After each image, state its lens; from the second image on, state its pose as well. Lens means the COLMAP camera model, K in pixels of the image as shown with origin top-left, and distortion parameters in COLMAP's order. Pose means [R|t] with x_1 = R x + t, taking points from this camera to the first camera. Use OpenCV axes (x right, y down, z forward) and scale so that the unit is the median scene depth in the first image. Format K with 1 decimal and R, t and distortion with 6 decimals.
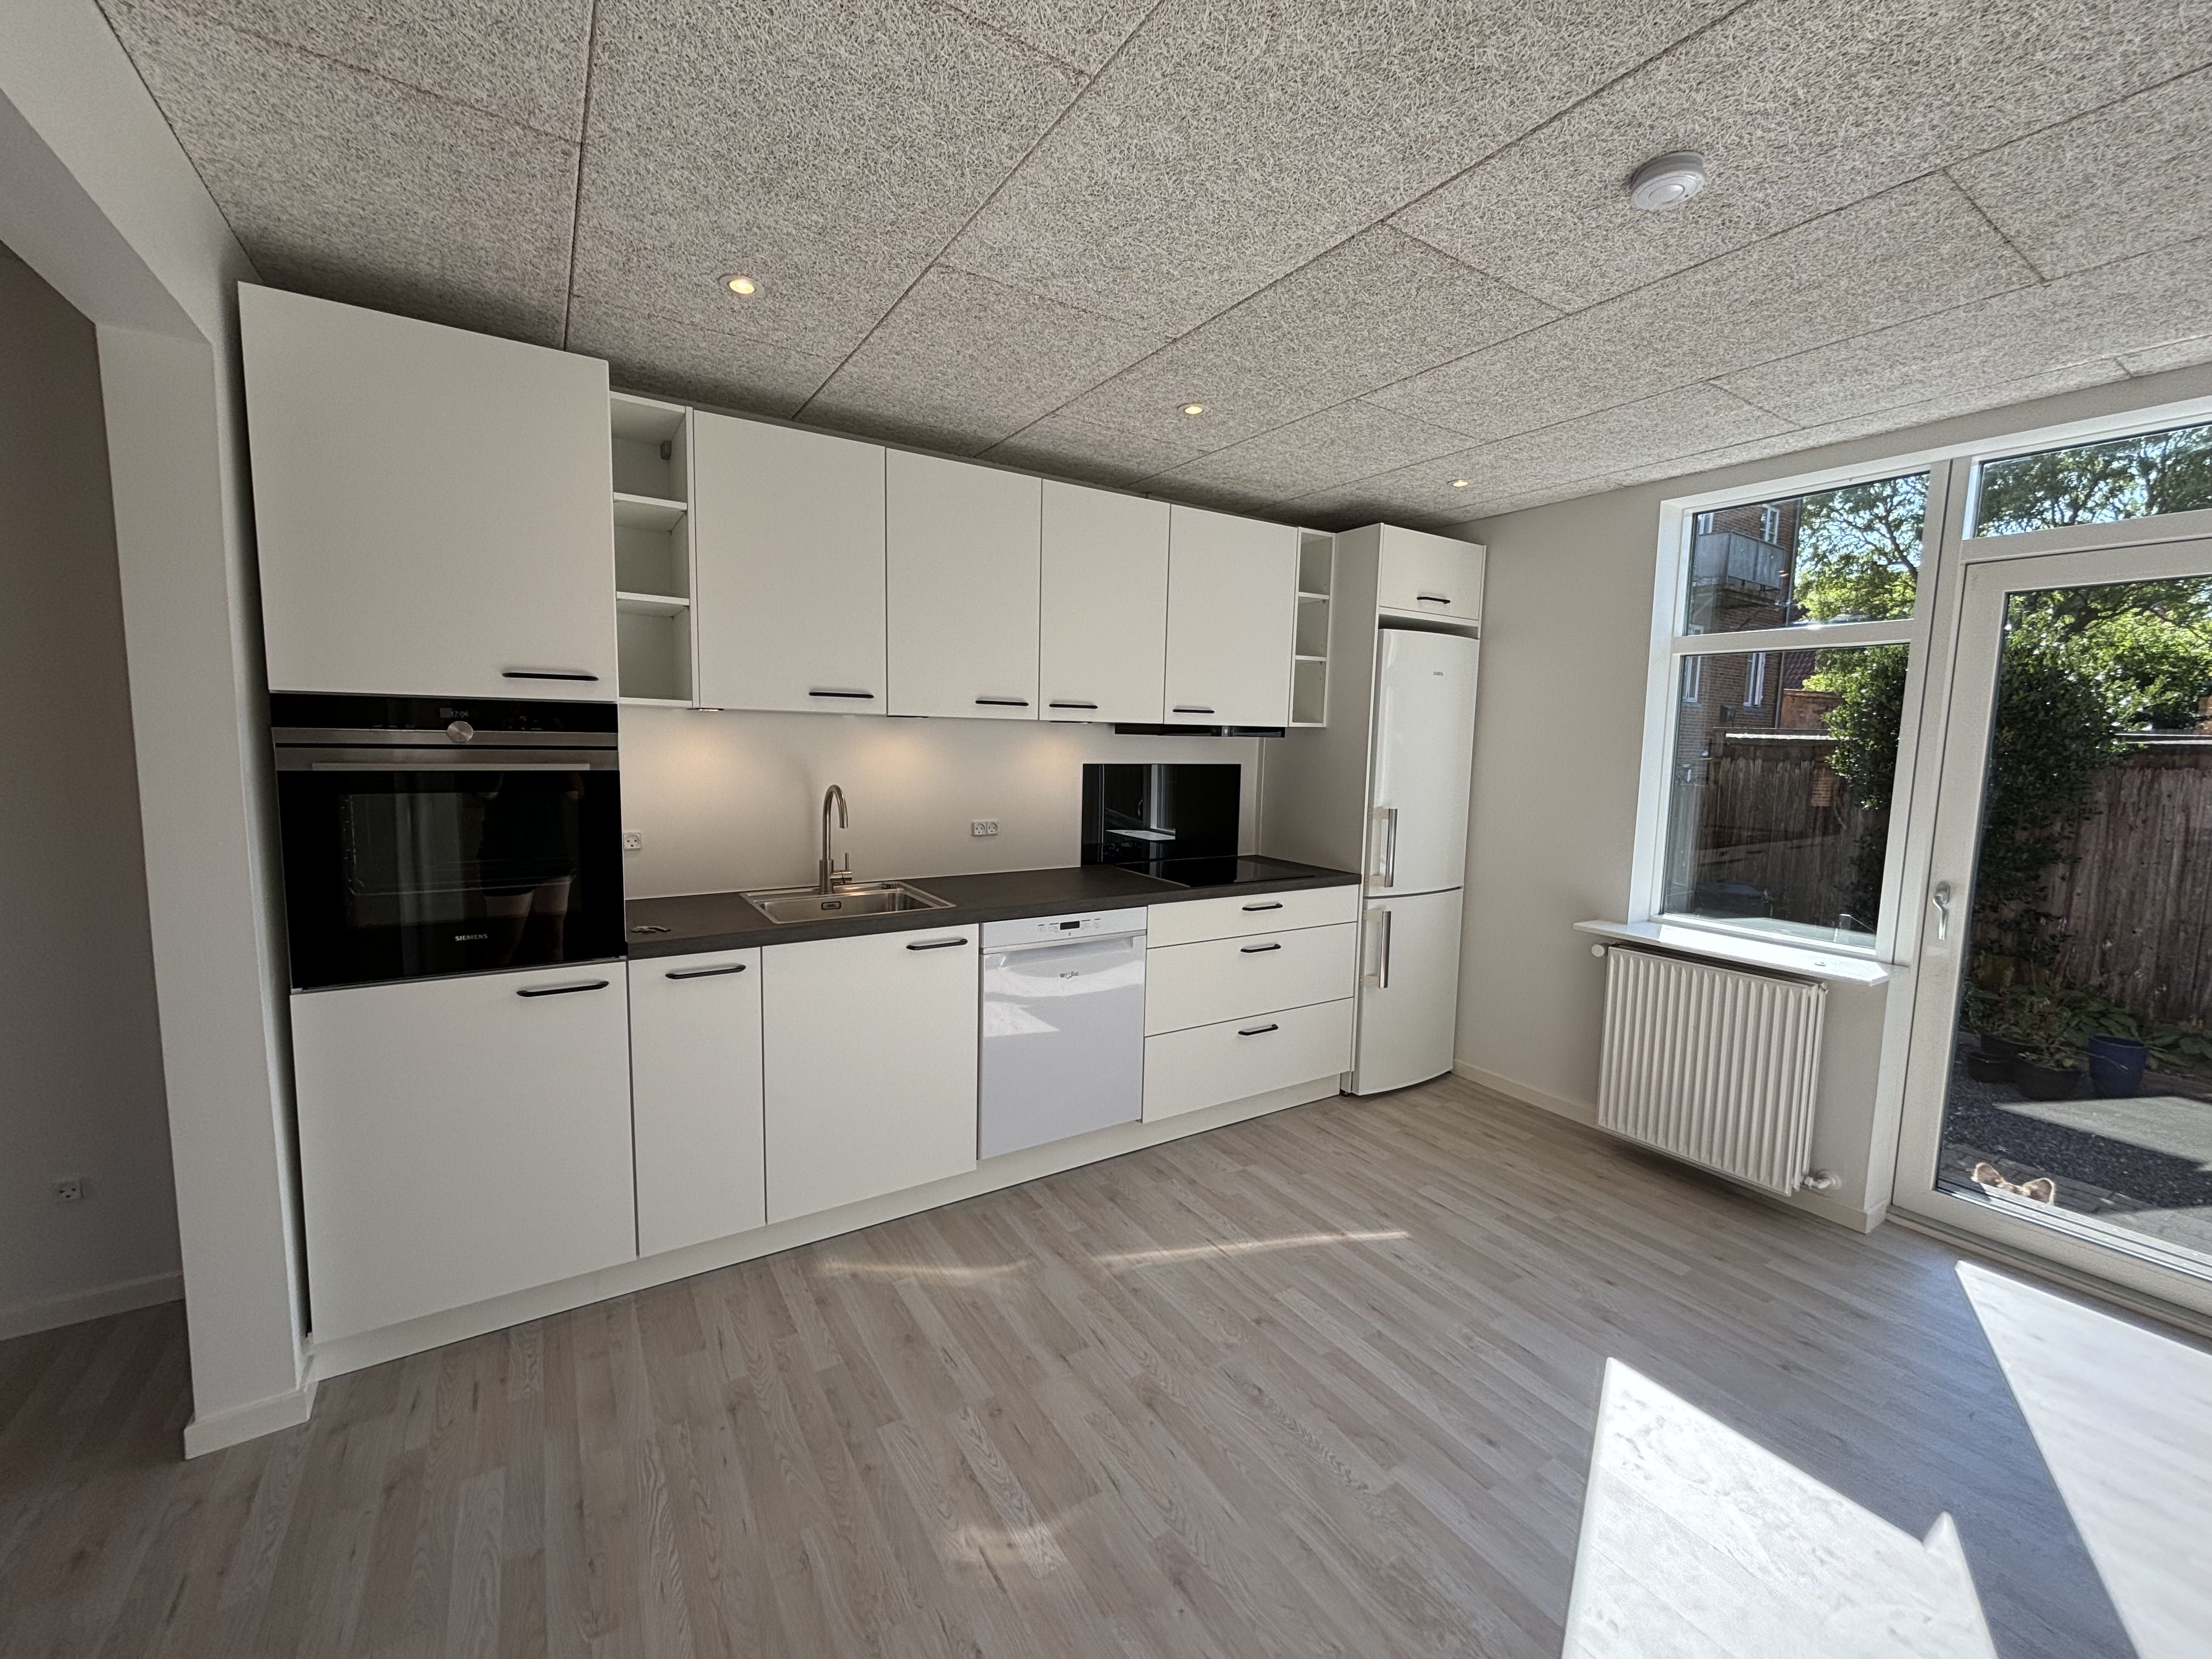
lens RADIAL K [[896.4, 0, 1105.2], [0, 896.4, 823.5], [0, 0, 1]] dist [-0.006628, 0.001711]
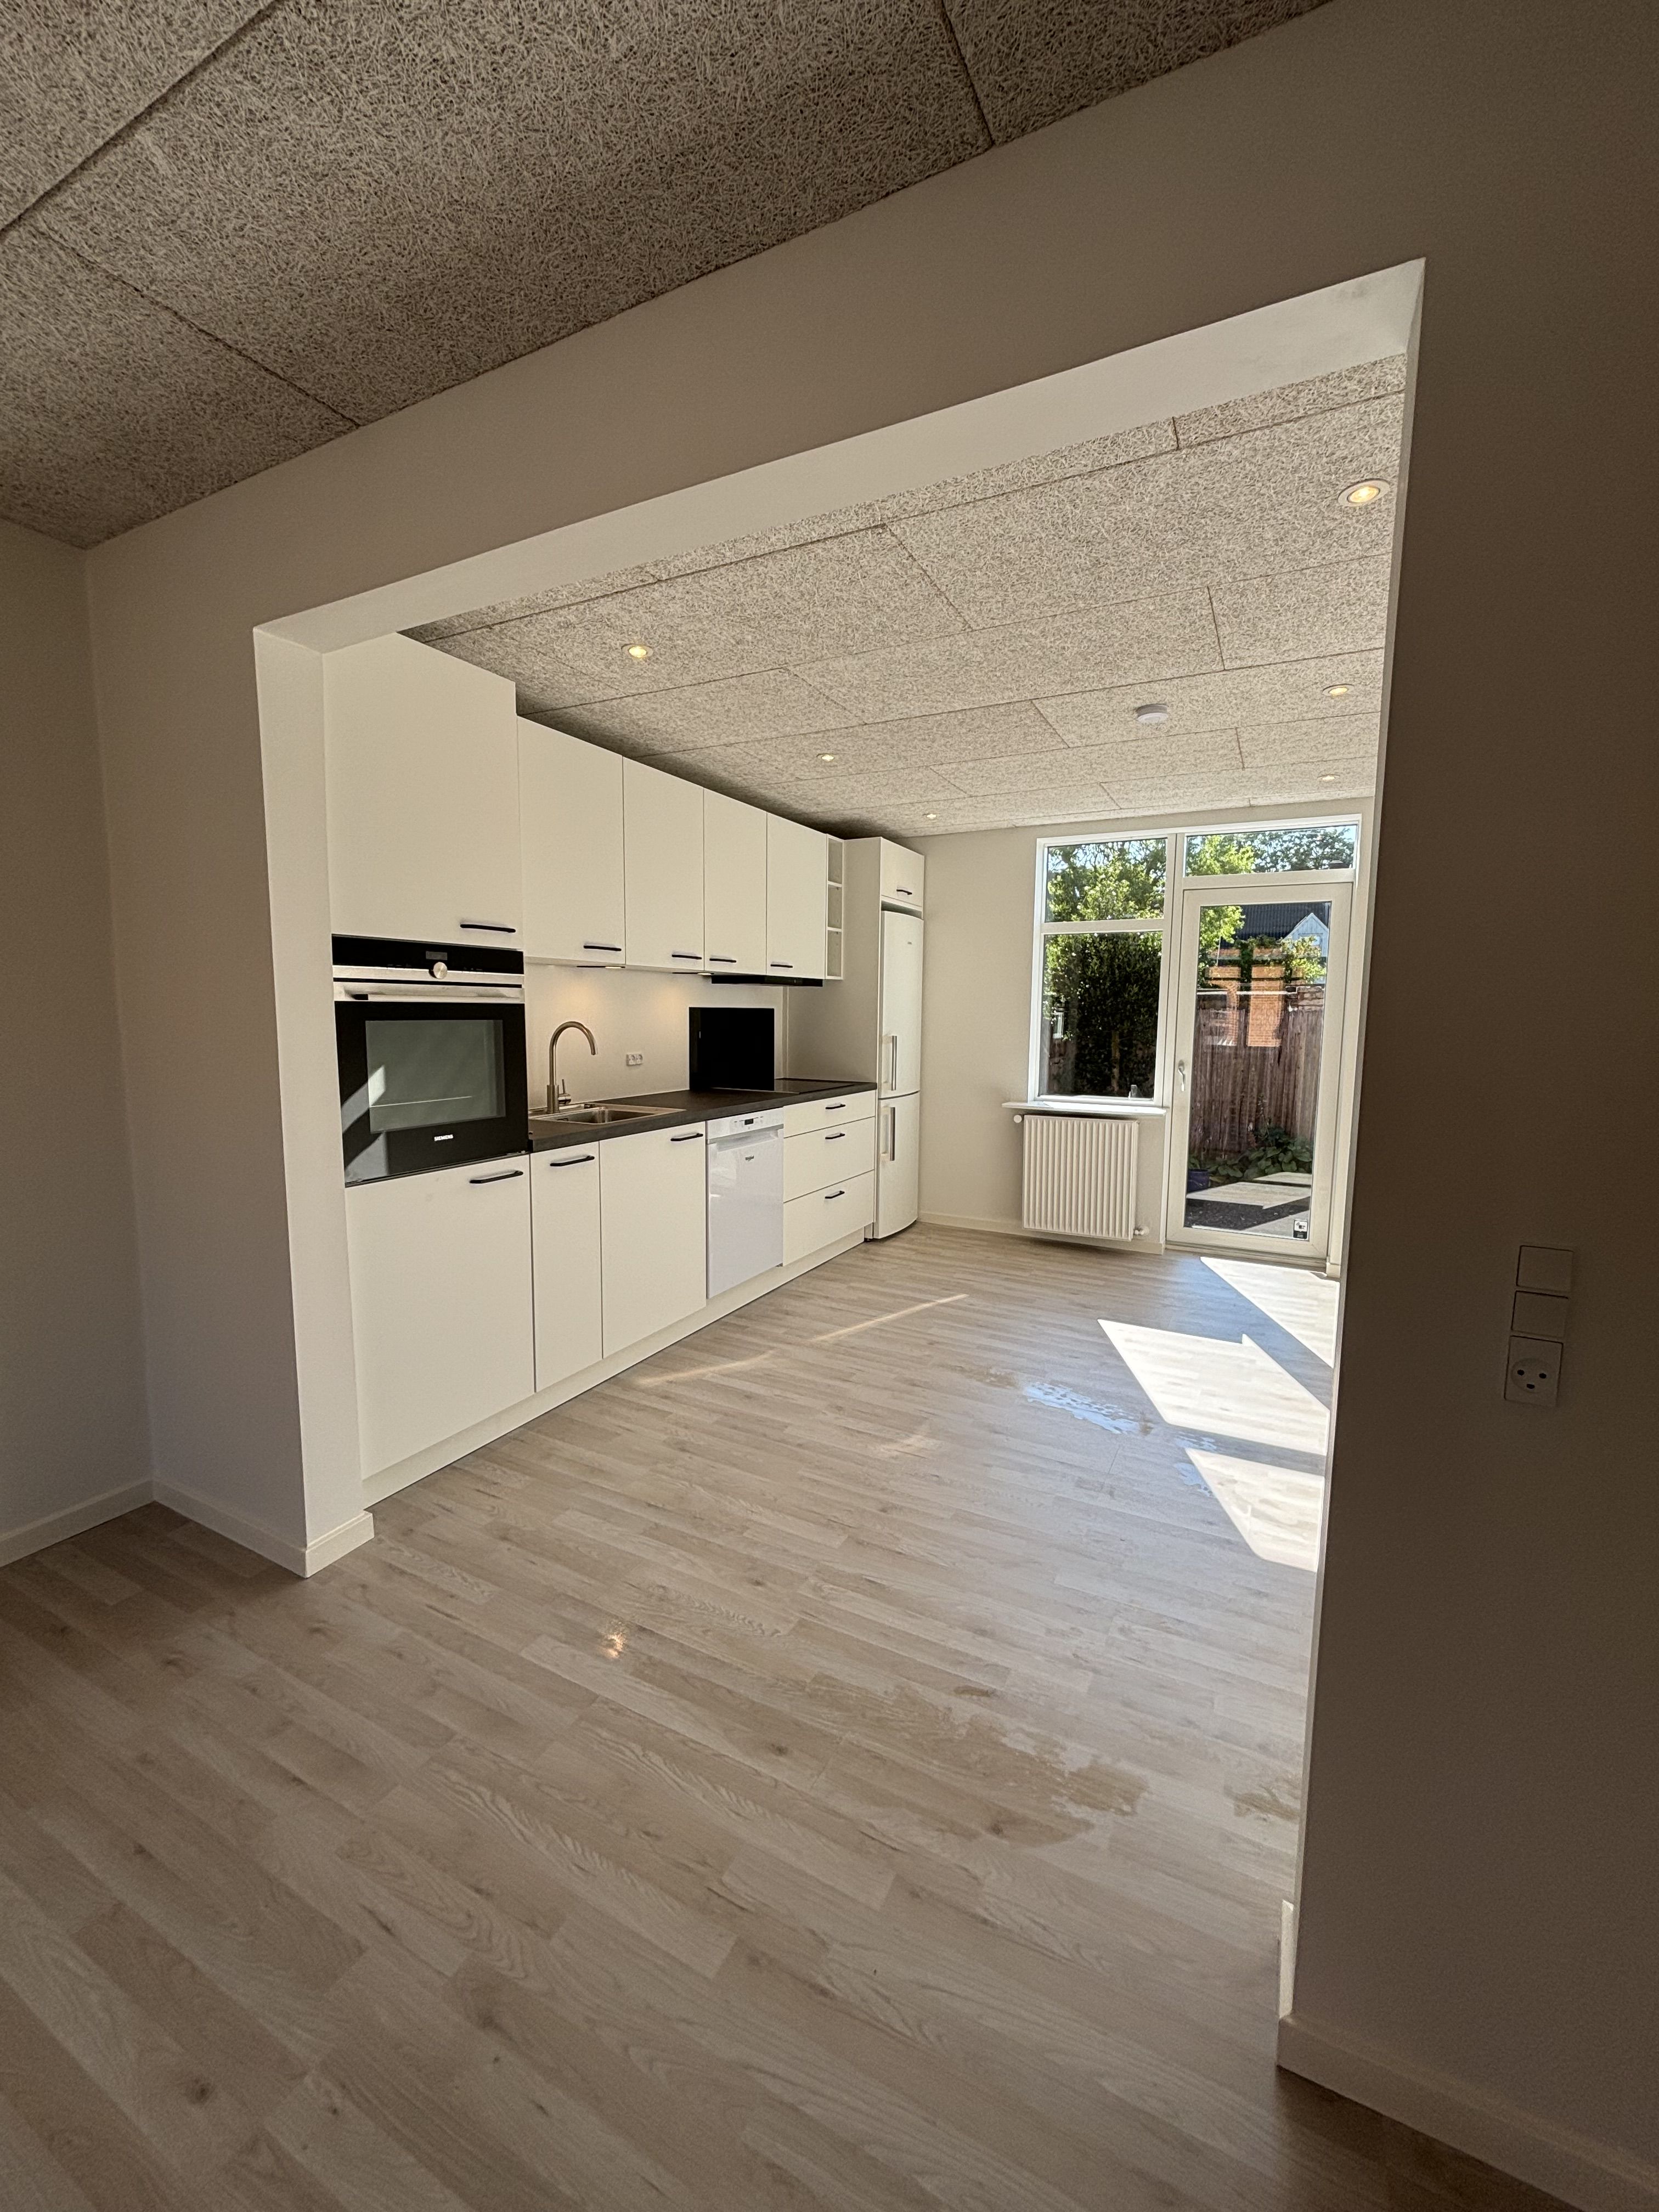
lens RADIAL K [[896.4, 0, 824.3], [0, 896.4, 1106.3], [0, 0, 1]] dist [-0.006628, 0.001711]
pose [[0.864162, -0.066934, 0.498742, -0.618229], [0.058045, 0.997757, 0.033331, 0.052147], [-0.499854, 0.000146, 0.866109, -0.241710]]
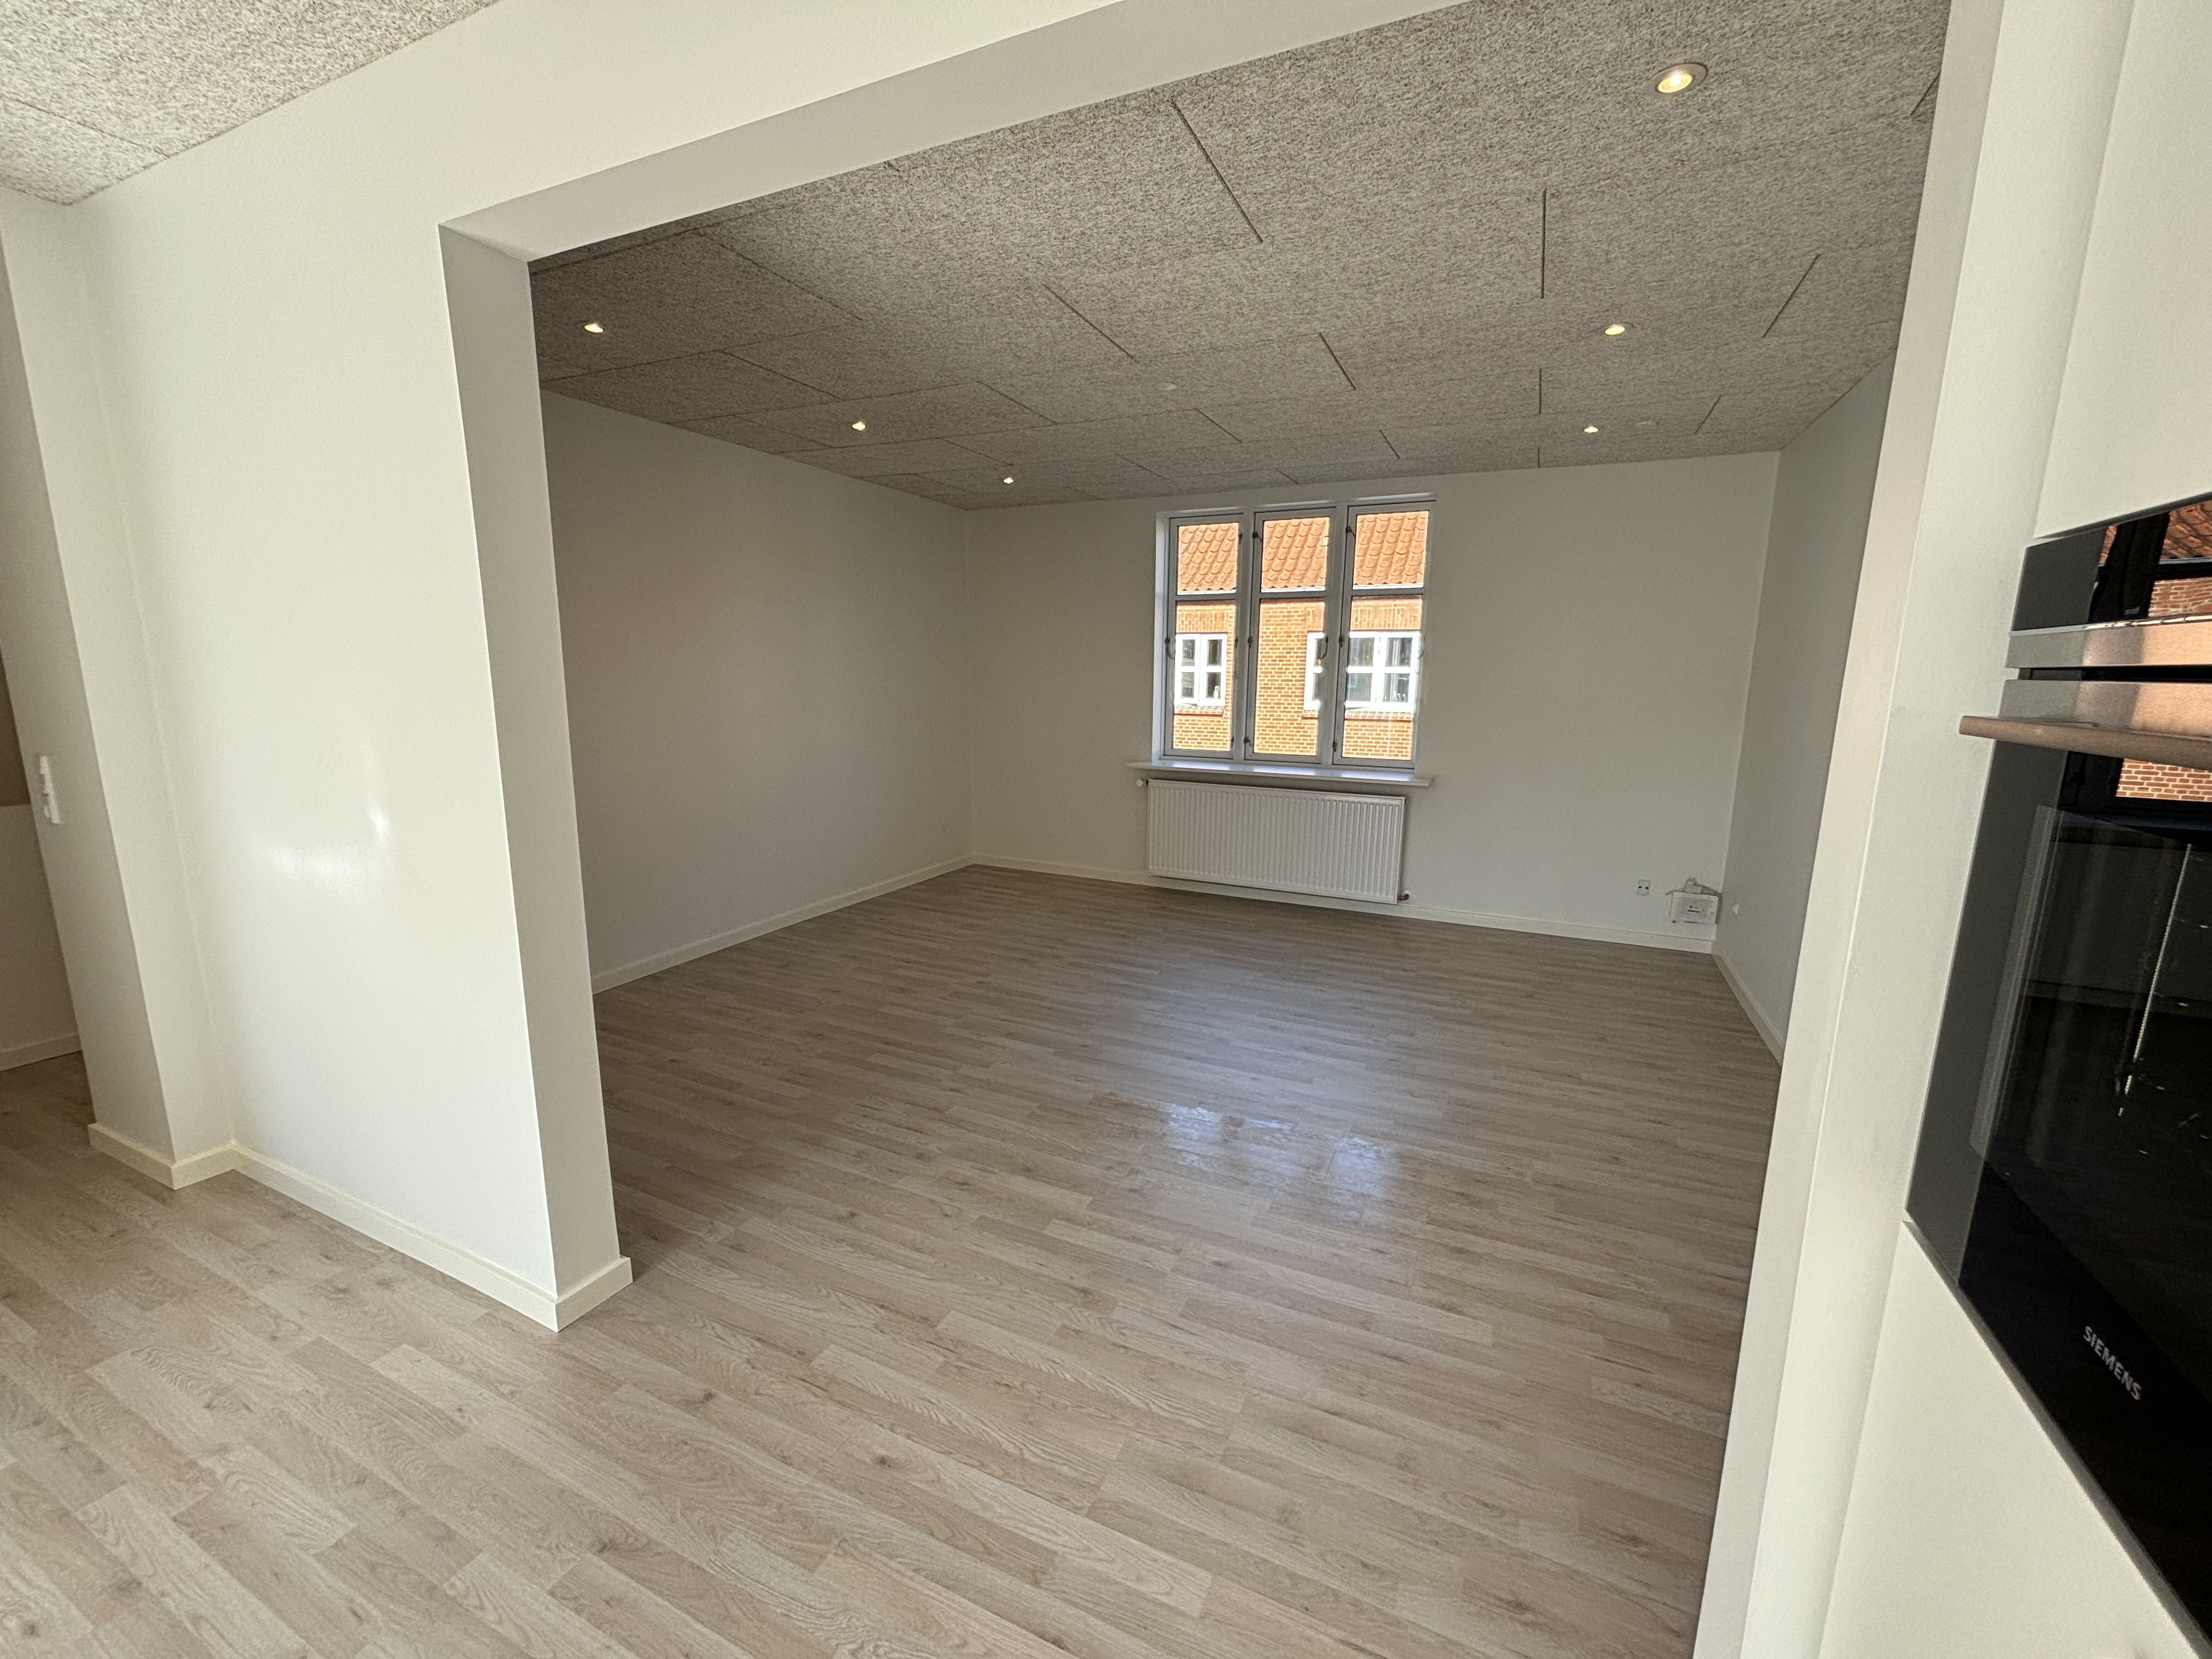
lens RADIAL K [[896.4, 0, 1104.4], [0, 896.4, 834.8], [0, 0, 1]] dist [-0.006628, 0.001711]
pose [[-0.839741, 0.060508, -0.539605, -0.210210], [-0.086270, 0.966281, 0.242607, -0.049068], [0.536089, 0.250279, -0.806206, 0.726380]]
